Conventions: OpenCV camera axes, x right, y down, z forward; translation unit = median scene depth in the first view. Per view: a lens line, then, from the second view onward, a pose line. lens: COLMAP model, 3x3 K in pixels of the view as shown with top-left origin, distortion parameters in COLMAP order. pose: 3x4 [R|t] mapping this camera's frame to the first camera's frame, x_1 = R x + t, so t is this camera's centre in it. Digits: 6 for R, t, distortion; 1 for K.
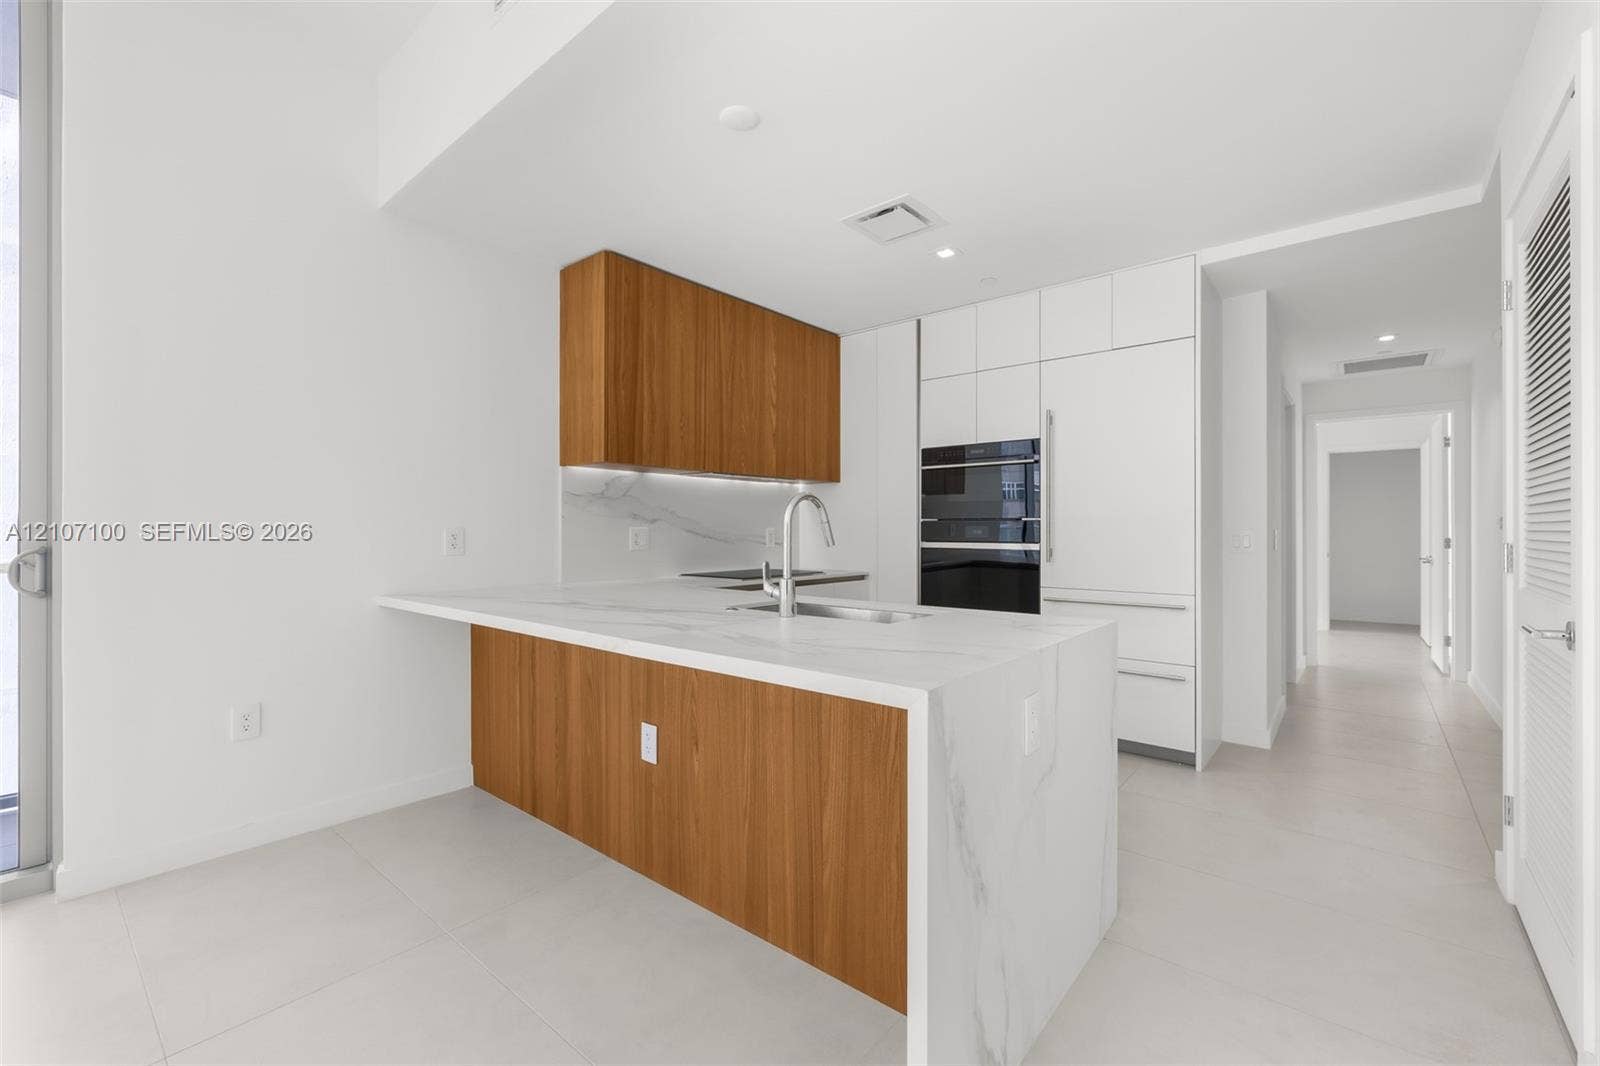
lens RADIAL K [[673.3, 0, 808.8], [0, 673.3, 535.0], [0, 0, 1]] dist [0.001975, 0.000257]
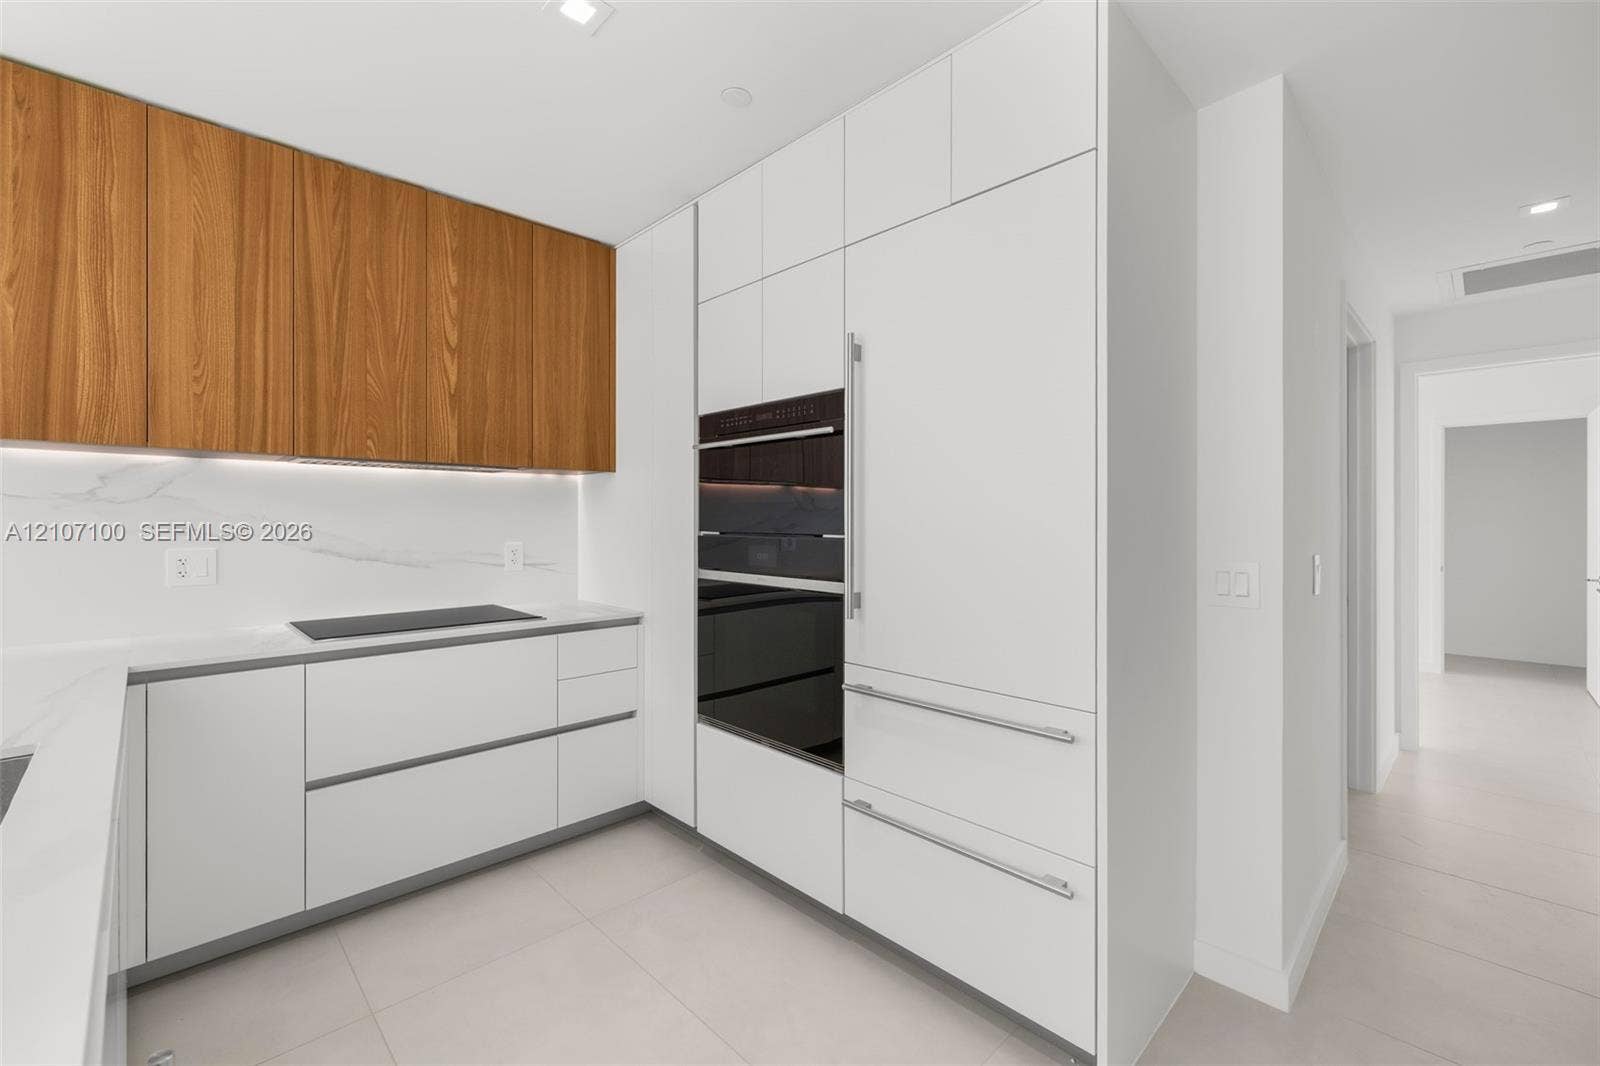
lens RADIAL K [[680.0, 0, 806.0], [0, 680.0, 527.1], [0, 0, 1]] dist [0.000614, 0.000688]
pose [[0.994678, 0.002006, -0.103009, 0.335544], [-0.001800, 0.999996, 0.002084, -0.029914], [0.103013, -0.001888, 0.994678, 0.409857]]
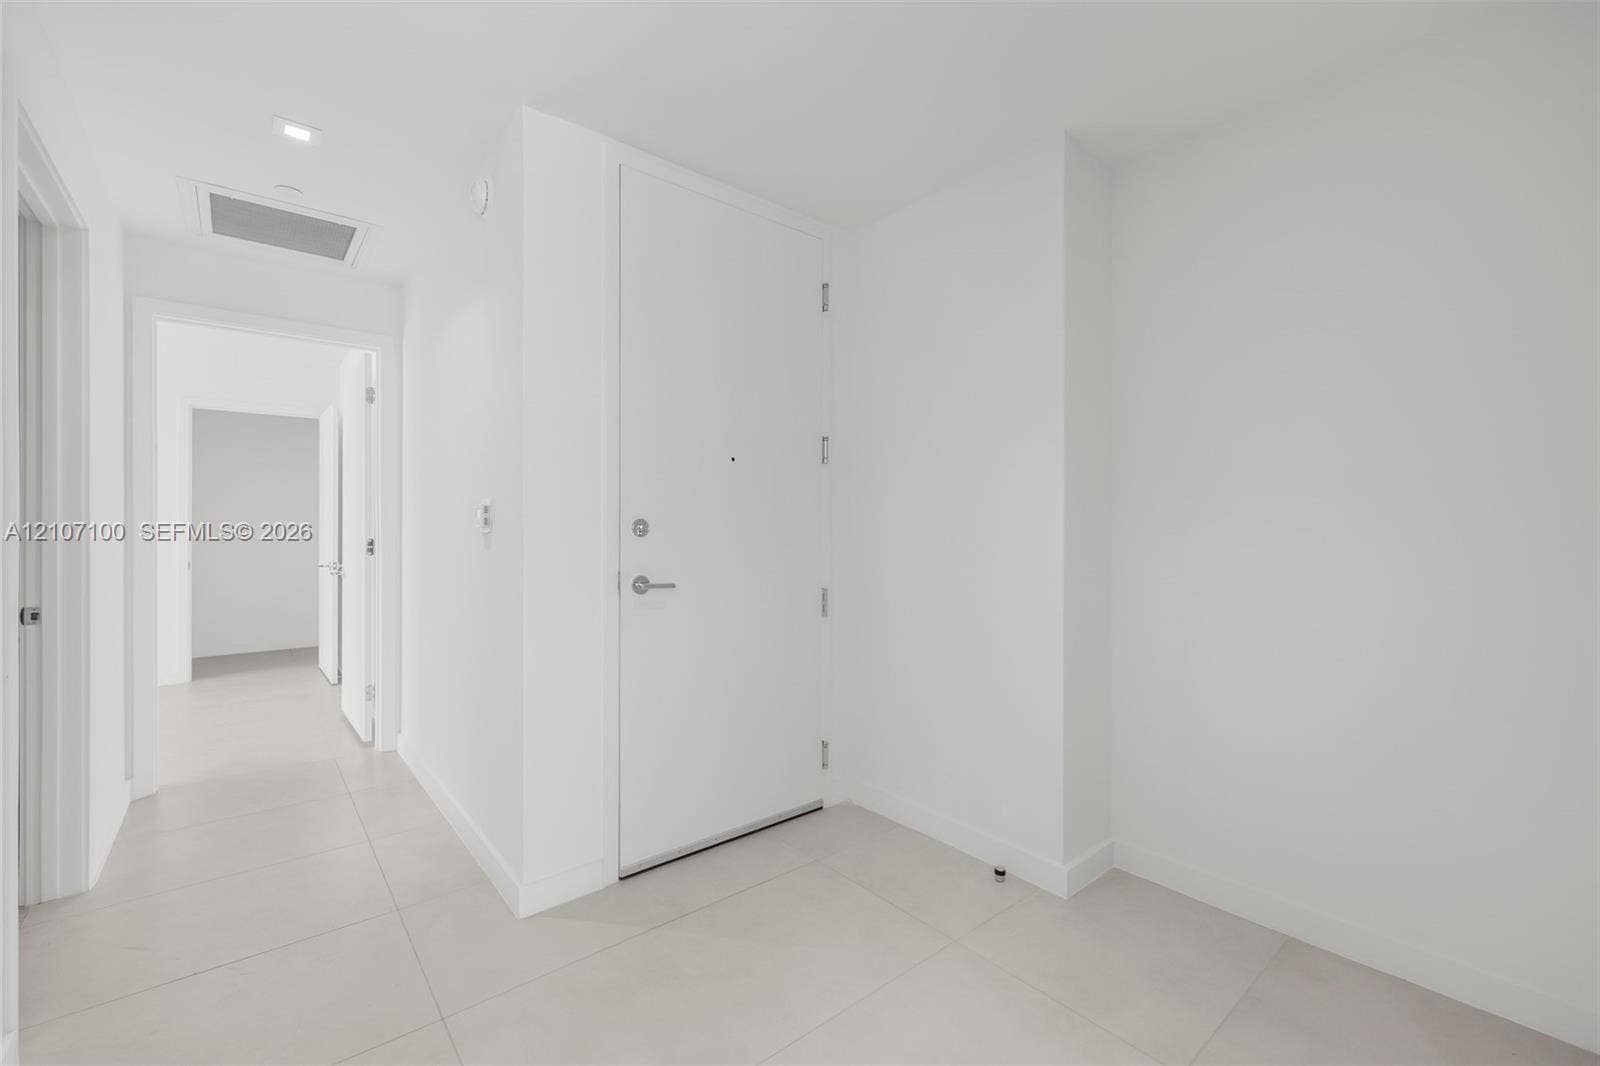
lens RADIAL K [[671.6, 0, 801.0], [0, 671.6, 534.6], [0, 0, 1]] dist [0.001690, 0.000142]
pose [[0.185082, -0.001703, 0.982722, 0.494208], [-0.004076, 0.999989, 0.002501, -0.003987], [-0.982715, -0.004468, 0.185073, 0.611248]]
